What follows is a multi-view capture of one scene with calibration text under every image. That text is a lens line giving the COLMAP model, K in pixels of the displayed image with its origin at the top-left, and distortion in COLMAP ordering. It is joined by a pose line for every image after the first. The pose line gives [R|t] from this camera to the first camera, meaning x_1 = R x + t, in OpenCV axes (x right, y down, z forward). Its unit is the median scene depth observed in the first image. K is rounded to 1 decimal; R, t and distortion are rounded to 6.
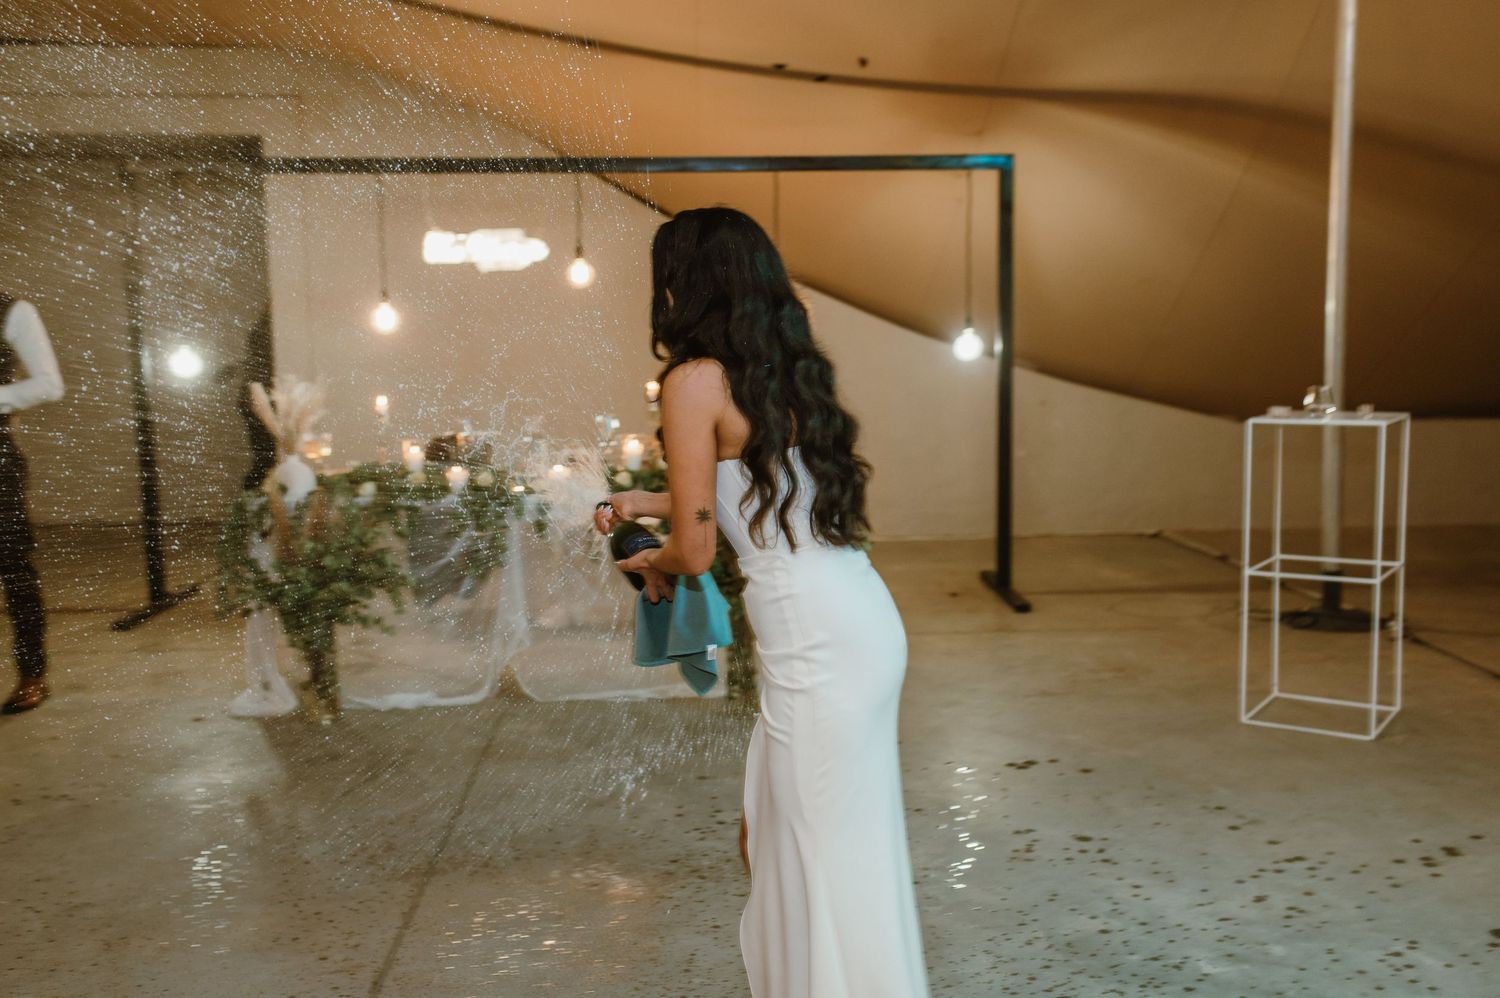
lens RADIAL K [[1421.9, 0, 793.0], [0, 1421.9, 515.2], [0, 0, 1]] dist [0.024839, 0.000000]
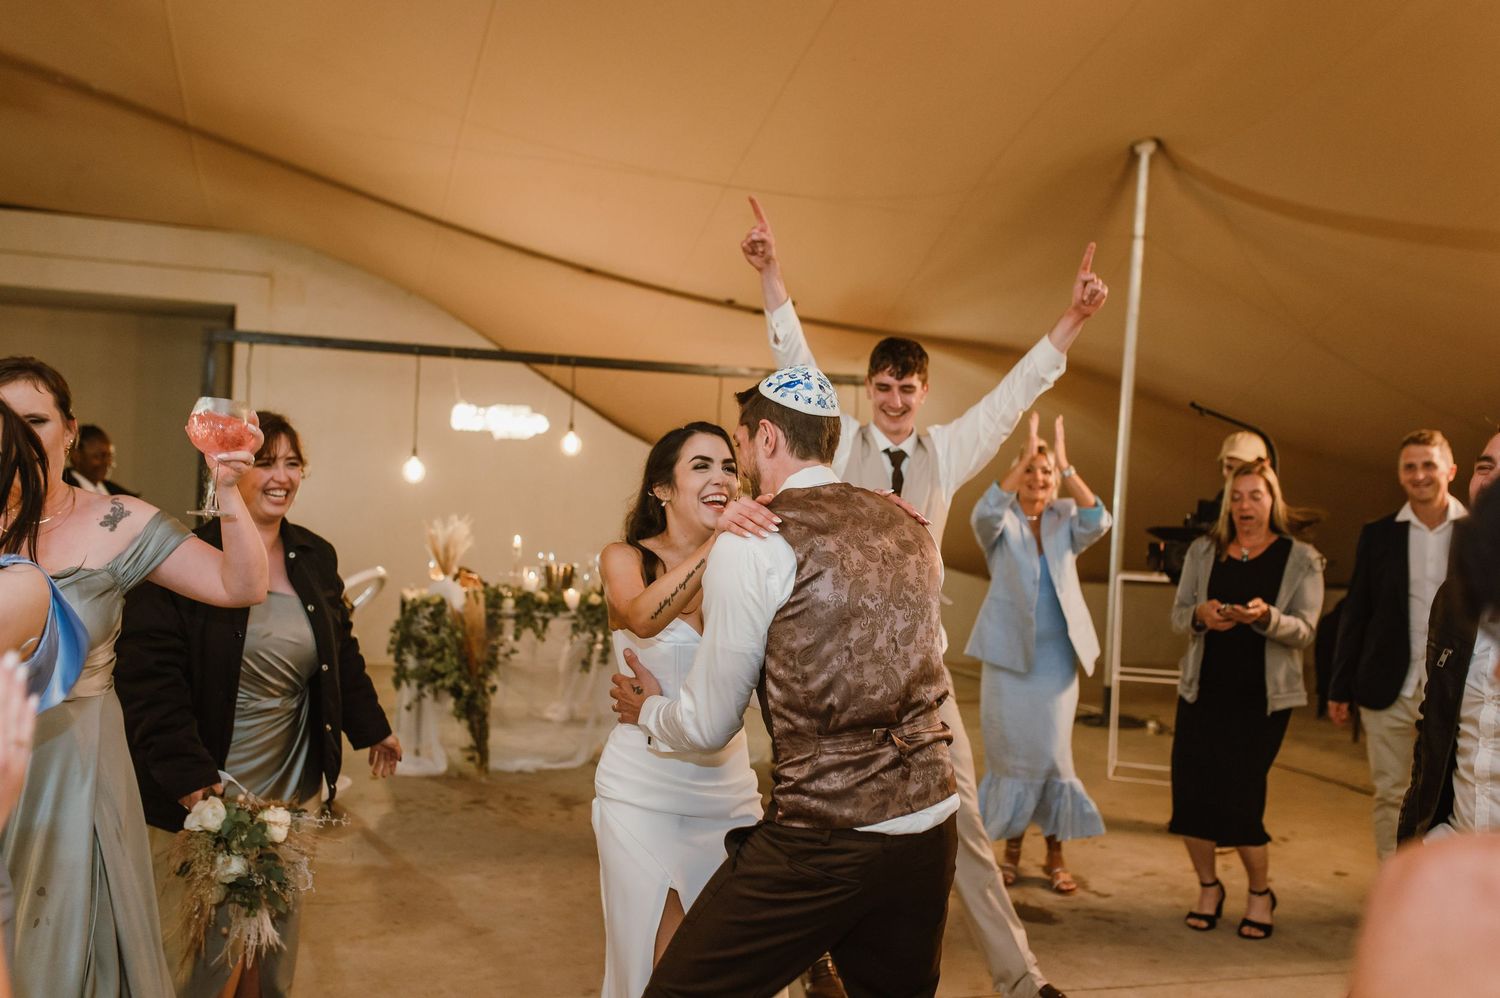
lens RADIAL K [[1421.9, 0, 740.0], [0, 1421.9, 494.6], [0, 0, 1]] dist [0.024839, 0.000000]
pose [[0.963964, 0.051705, 0.260958, -0.358210], [-0.019978, 0.992231, -0.122796, 0.032087], [-0.265280, 0.113158, 0.957508, -0.280110]]
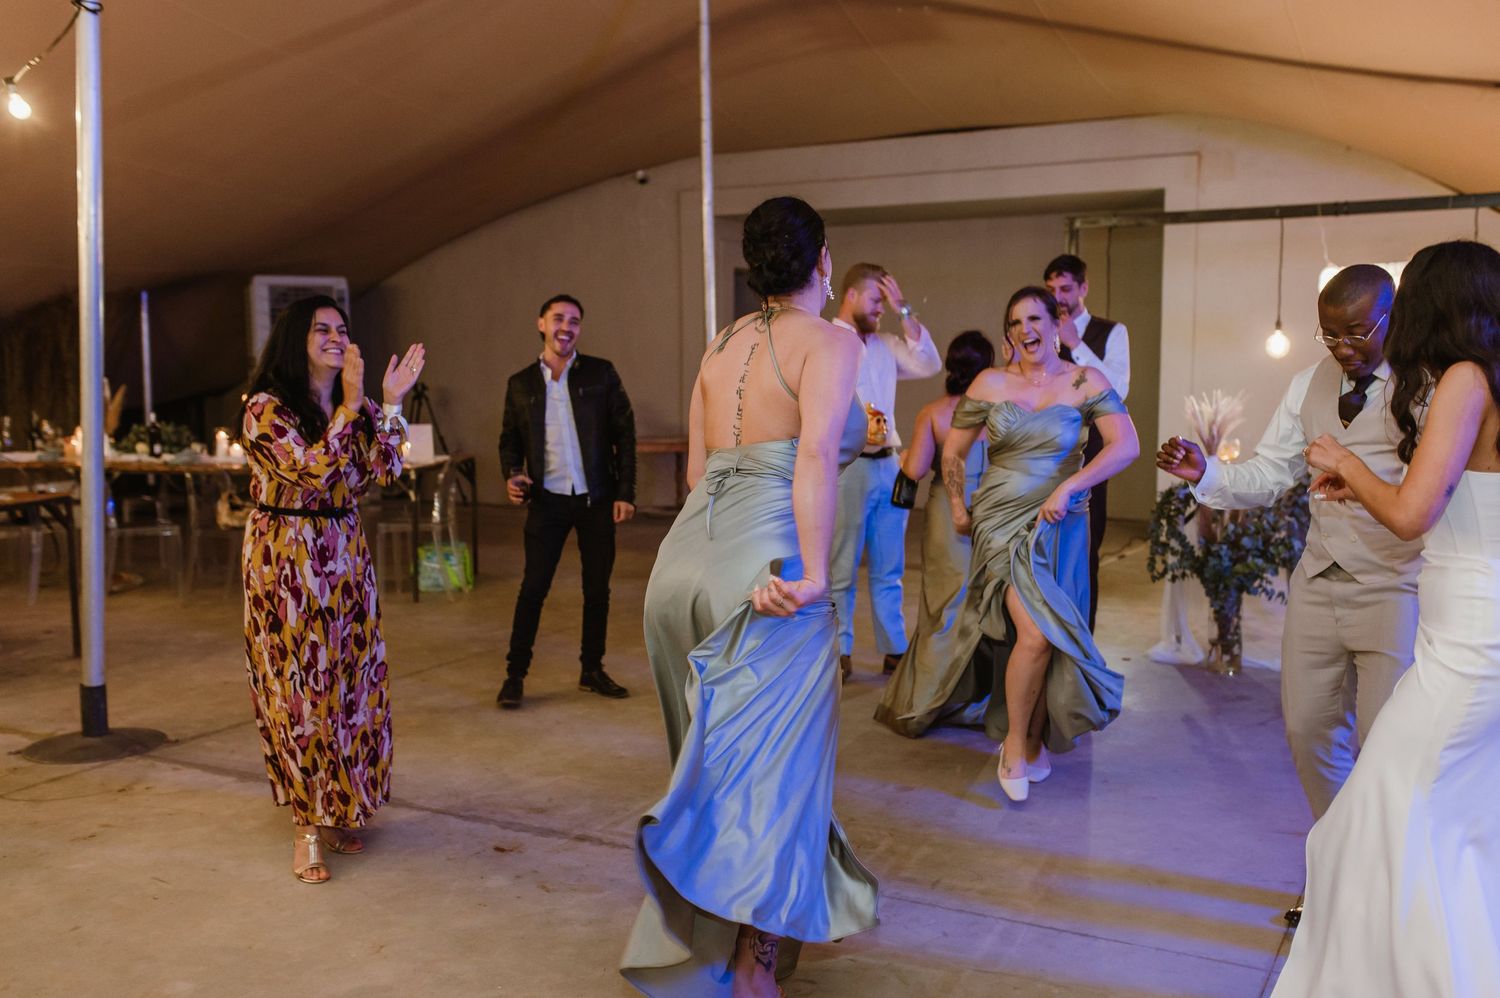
lens RADIAL K [[1421.9, 0, 765.6], [0, 1421.9, 506.1], [0, 0, 1]] dist [0.024839, 0.000000]
pose [[0.847164, 0.059478, -0.527992, -0.021358], [-0.070750, 0.997493, -0.001150, 0.024575], [0.526601, 0.038330, 0.849248, -0.202248]]
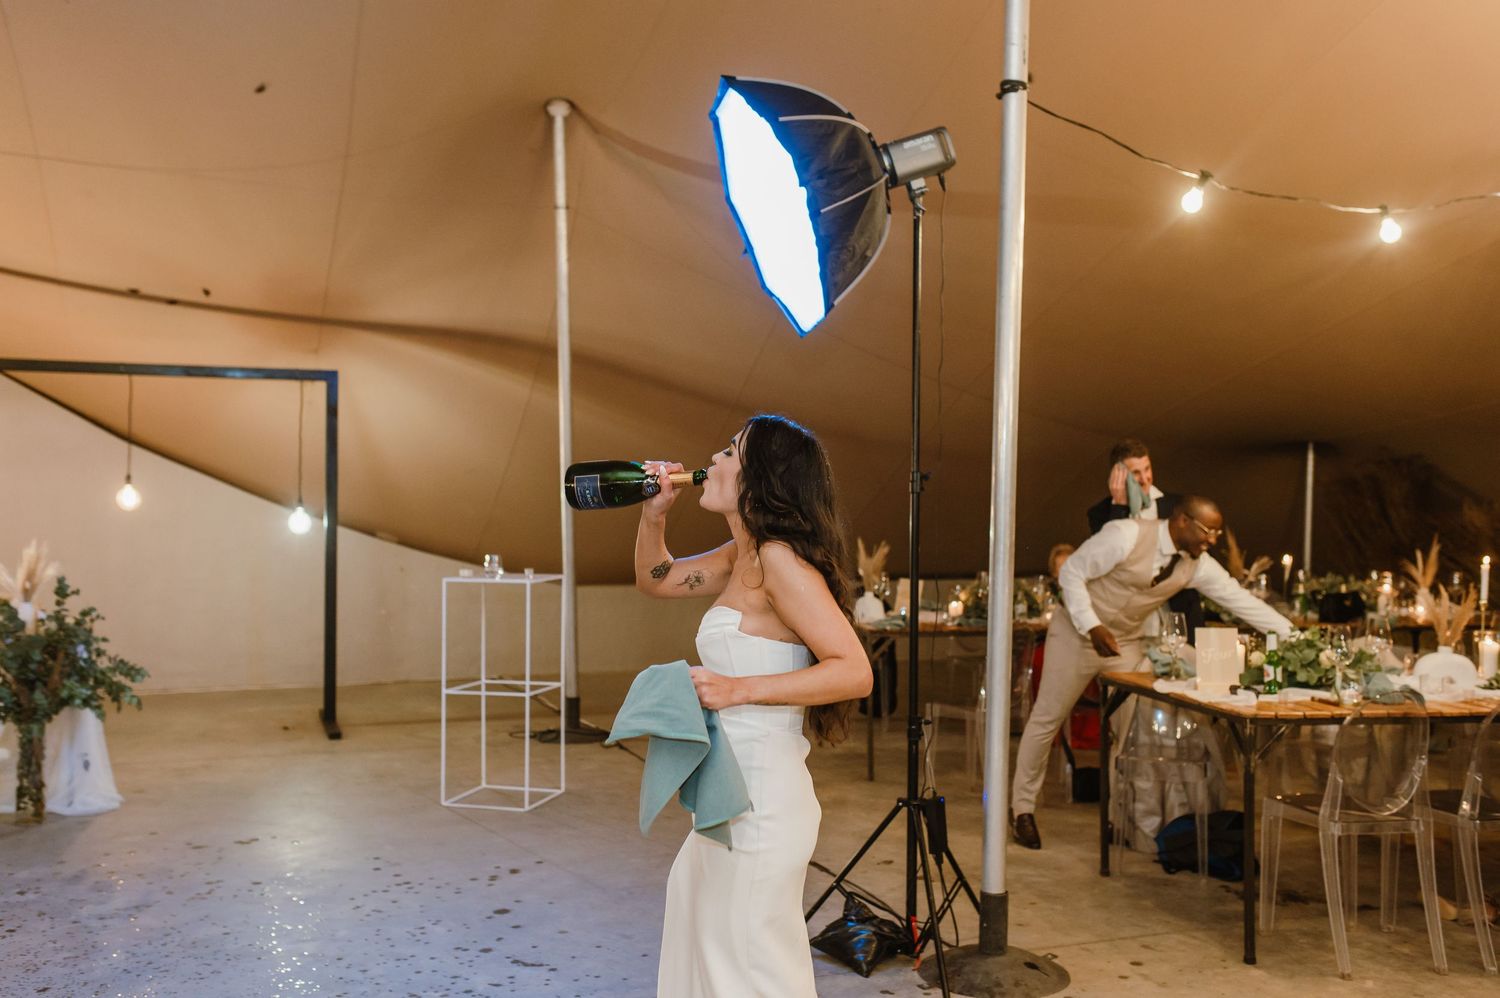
lens RADIAL K [[1421.9, 0, 791.8], [0, 1421.9, 496.2], [0, 0, 1]] dist [0.024839, 0.000000]
pose [[0.953202, 0.018904, 0.301742, 0.169608], [0.021237, 0.991391, -0.129200, 0.029206], [-0.301587, 0.129562, 0.944595, -0.310945]]
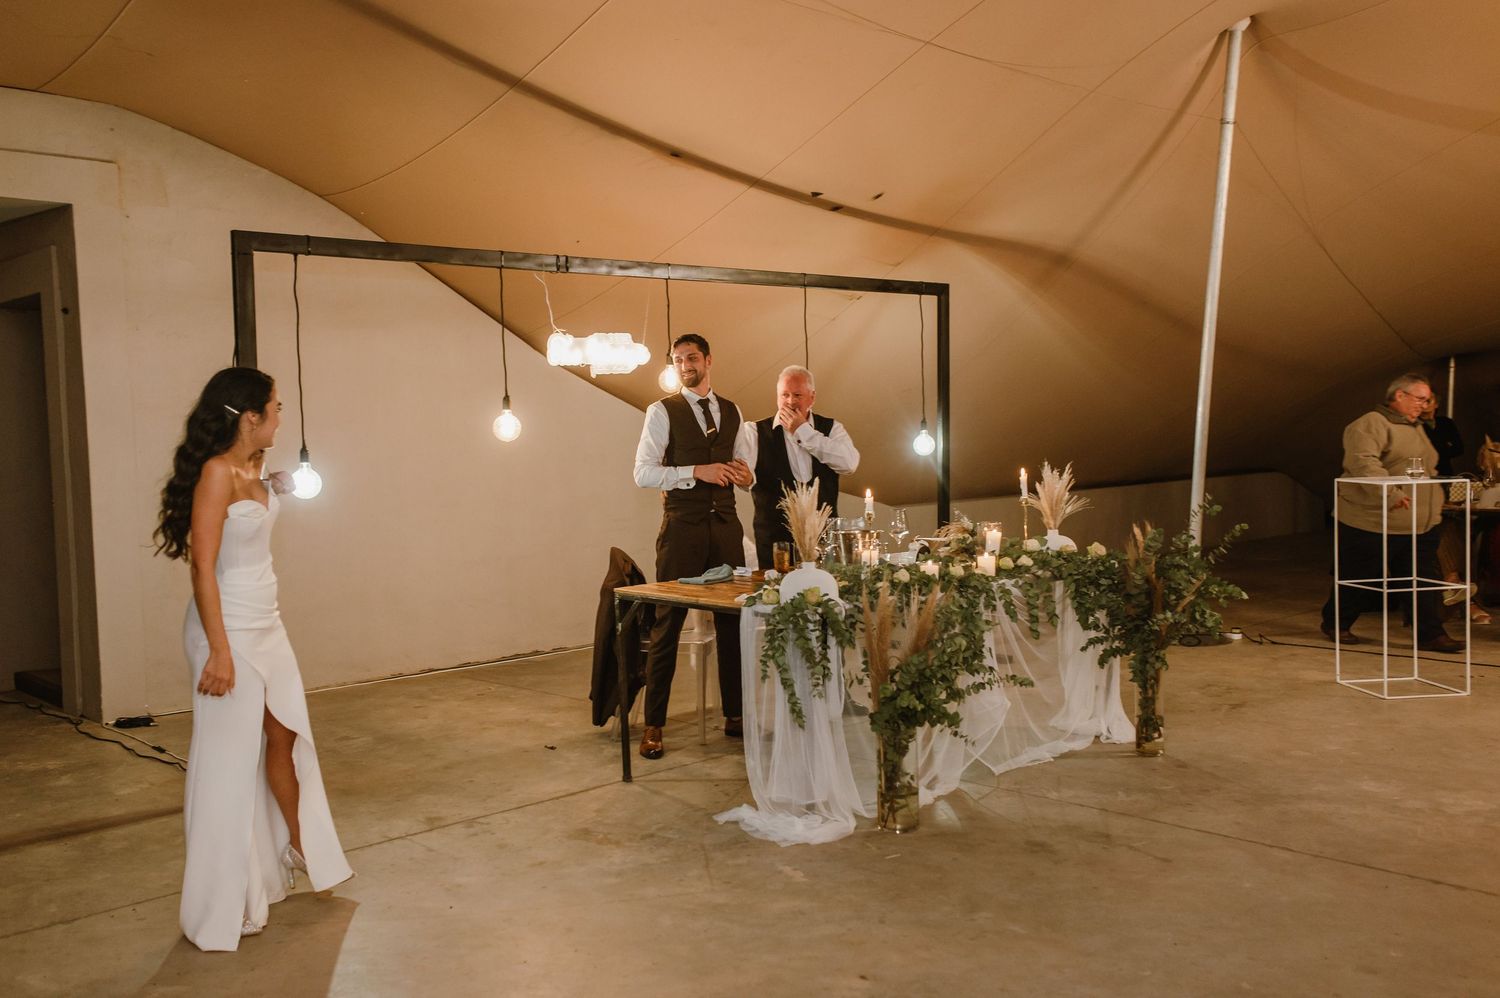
lens RADIAL K [[1421.9, 0, 739.5], [0, 1421.9, 495.5], [0, 0, 1]] dist [0.024839, 0.000000]
pose [[0.764099, -0.043110, 0.643657, -0.811560], [0.102499, 0.993203, -0.055157, -0.030414], [-0.636904, 0.108120, 0.763324, 0.233808]]
